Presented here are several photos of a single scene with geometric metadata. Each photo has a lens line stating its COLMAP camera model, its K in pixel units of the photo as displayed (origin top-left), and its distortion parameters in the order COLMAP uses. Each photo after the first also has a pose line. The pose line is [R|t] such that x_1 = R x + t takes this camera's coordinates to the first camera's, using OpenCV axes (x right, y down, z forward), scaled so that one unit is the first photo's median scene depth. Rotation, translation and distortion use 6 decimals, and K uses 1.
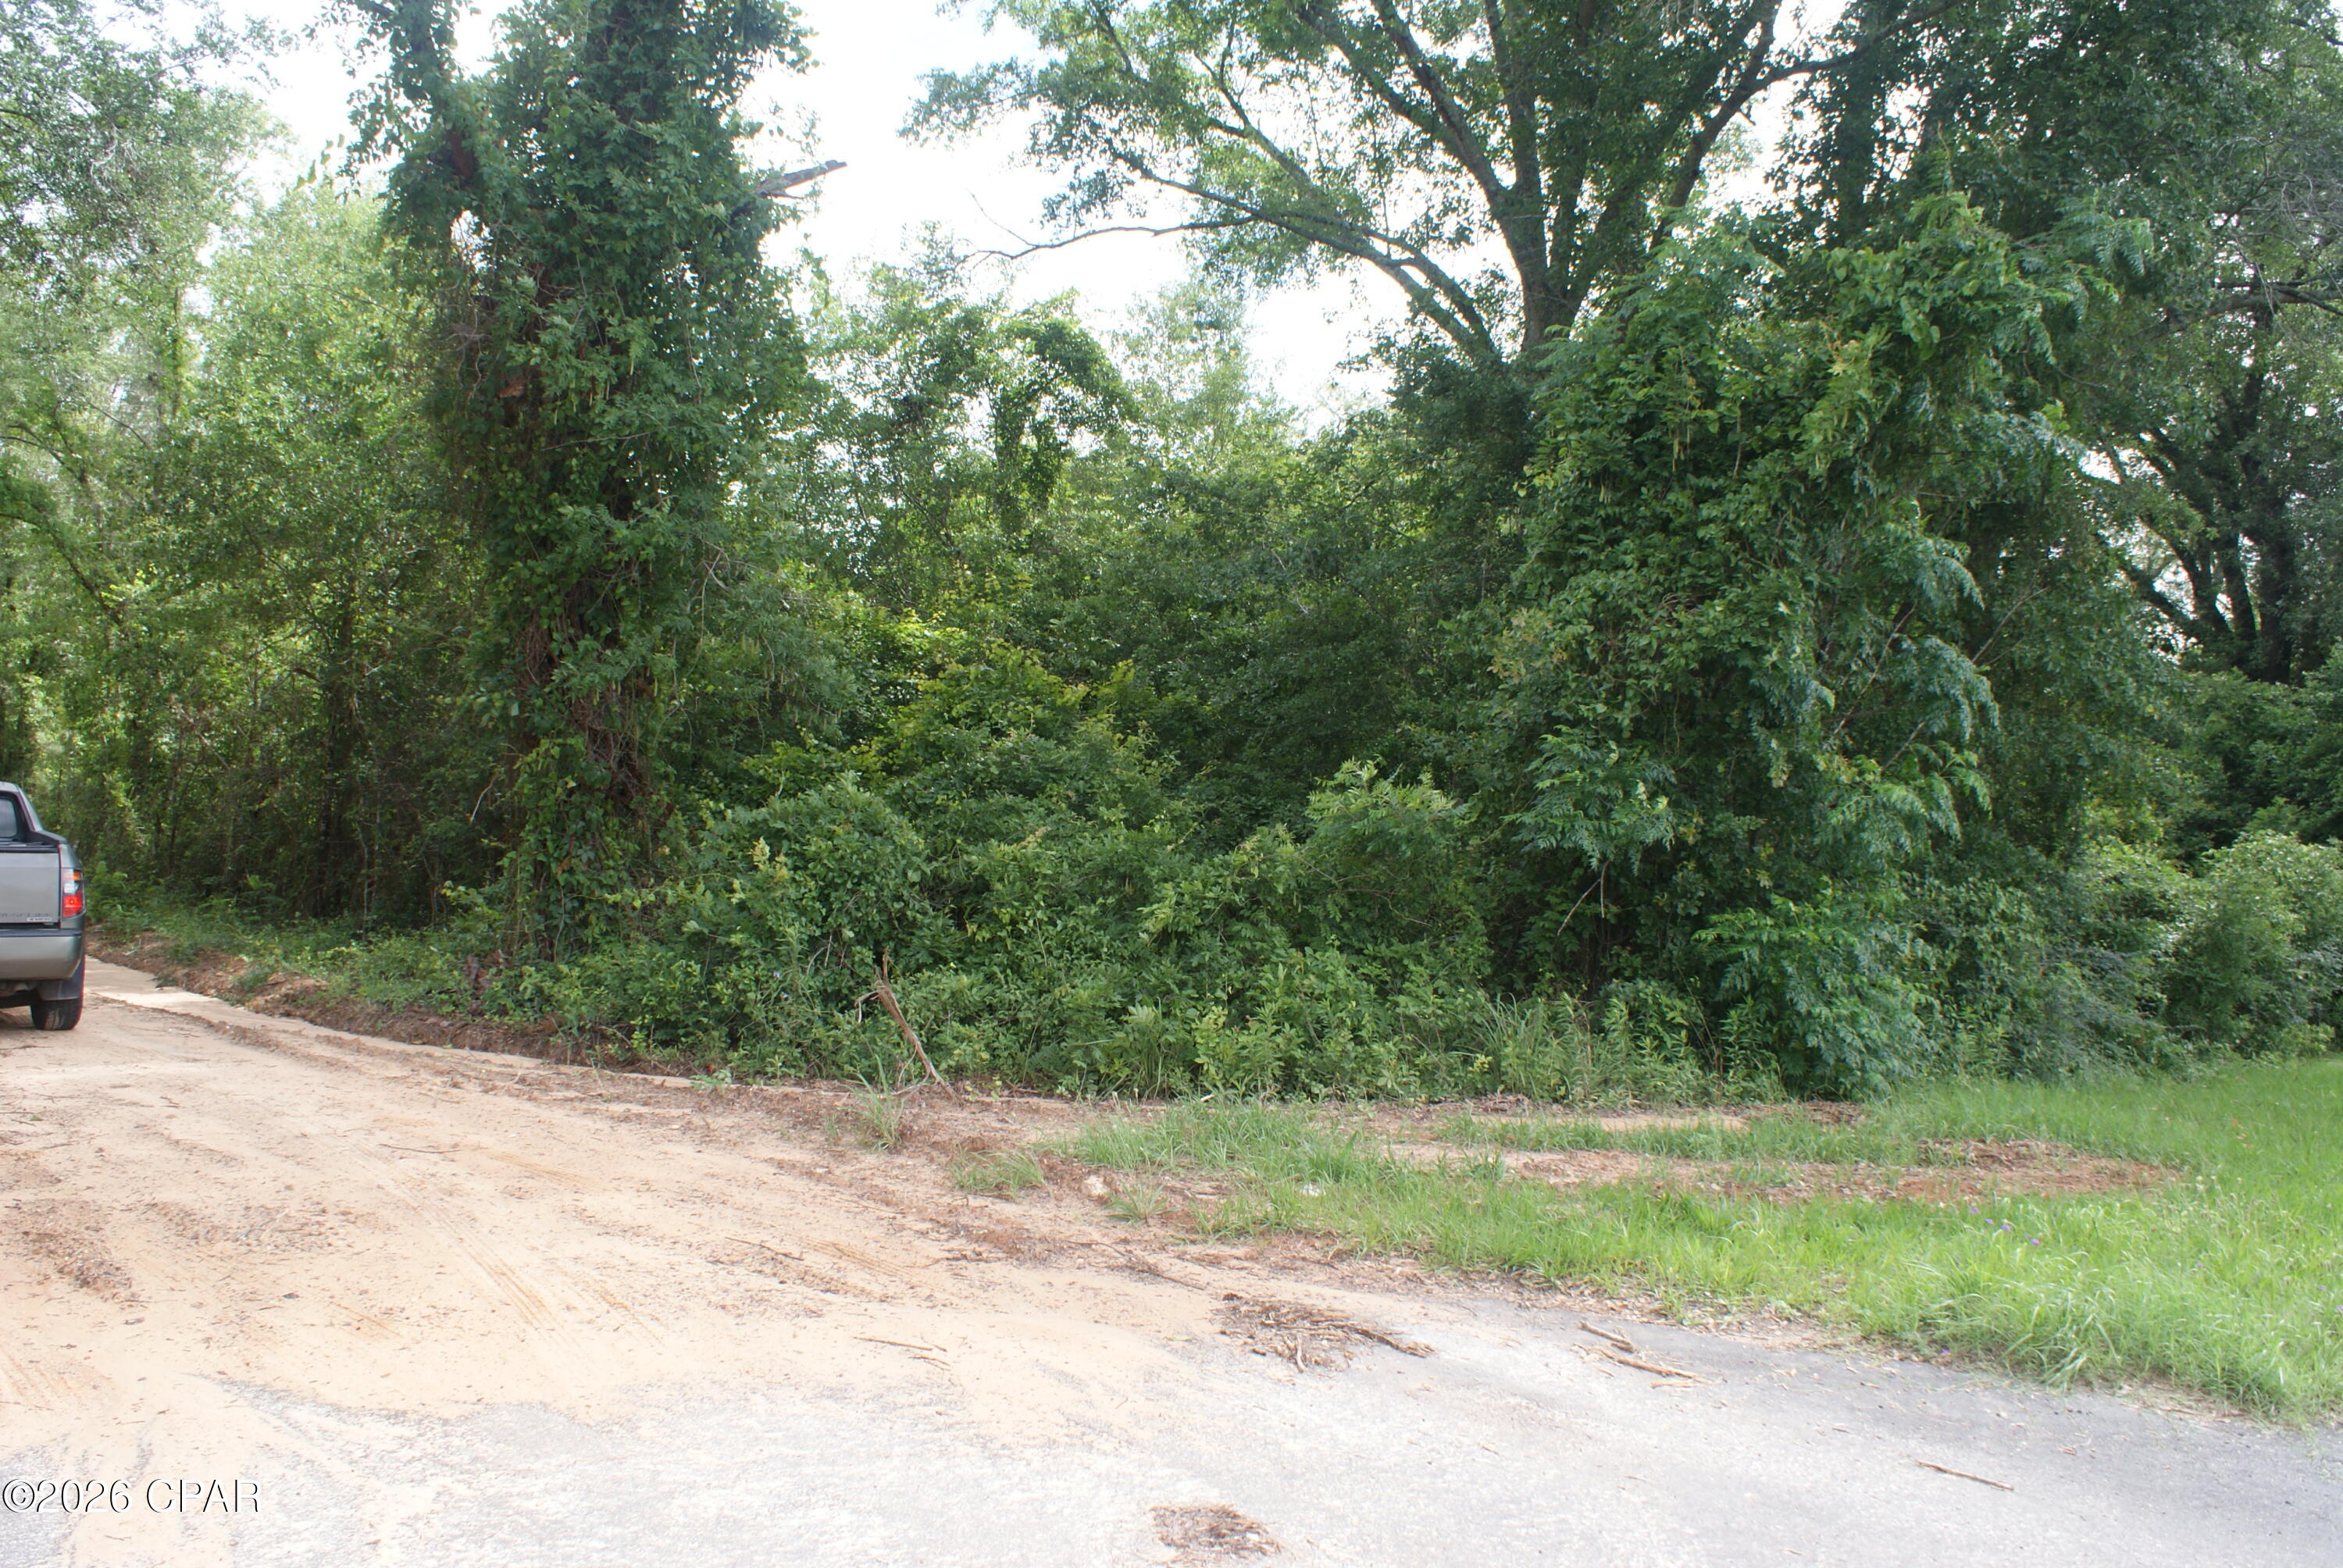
lens RADIAL K [[2041.2, 0, 1185.1], [0, 2041.2, 785.7], [0, 0, 1]] dist [-0.148528, 0.158256]
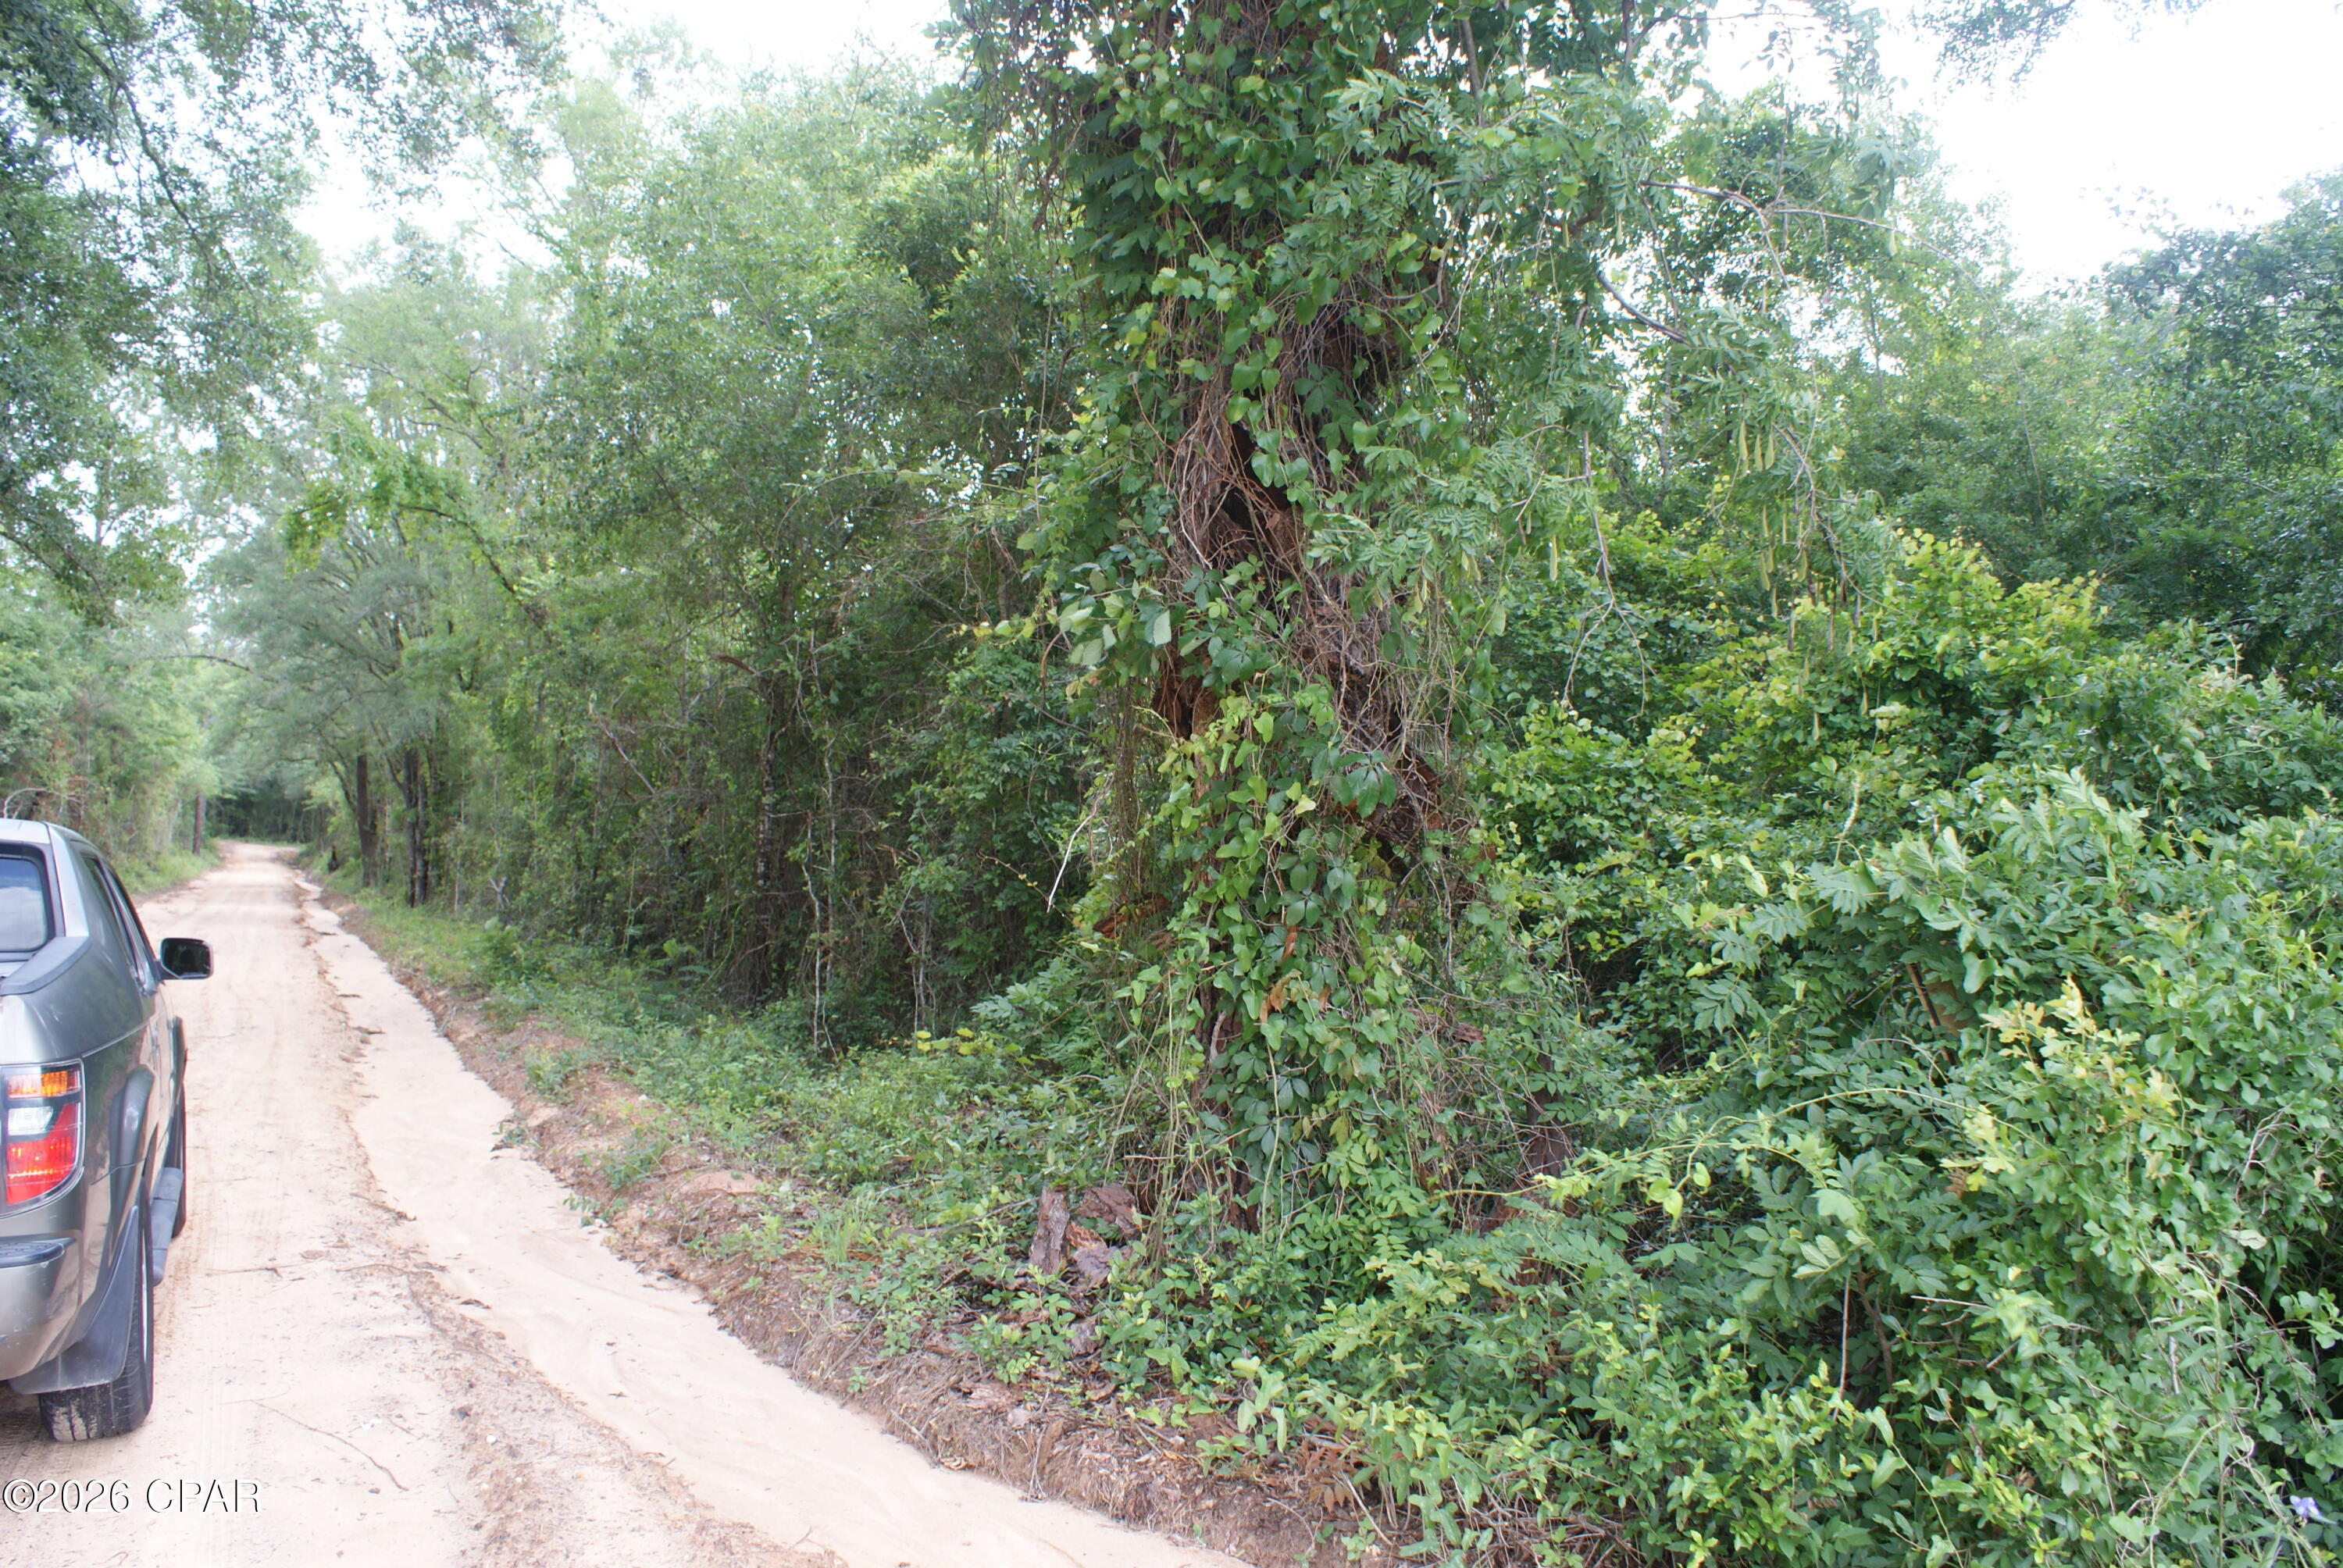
lens RADIAL K [[2041.2, 0, 1167.3], [0, 2041.2, 781.3], [0, 0, 1]] dist [-0.148528, 0.158256]
pose [[0.976395, -0.019364, -0.215124, -0.238319], [0.017614, 0.999794, -0.010048, -0.001961], [0.215275, 0.006022, 0.976535, 0.581077]]
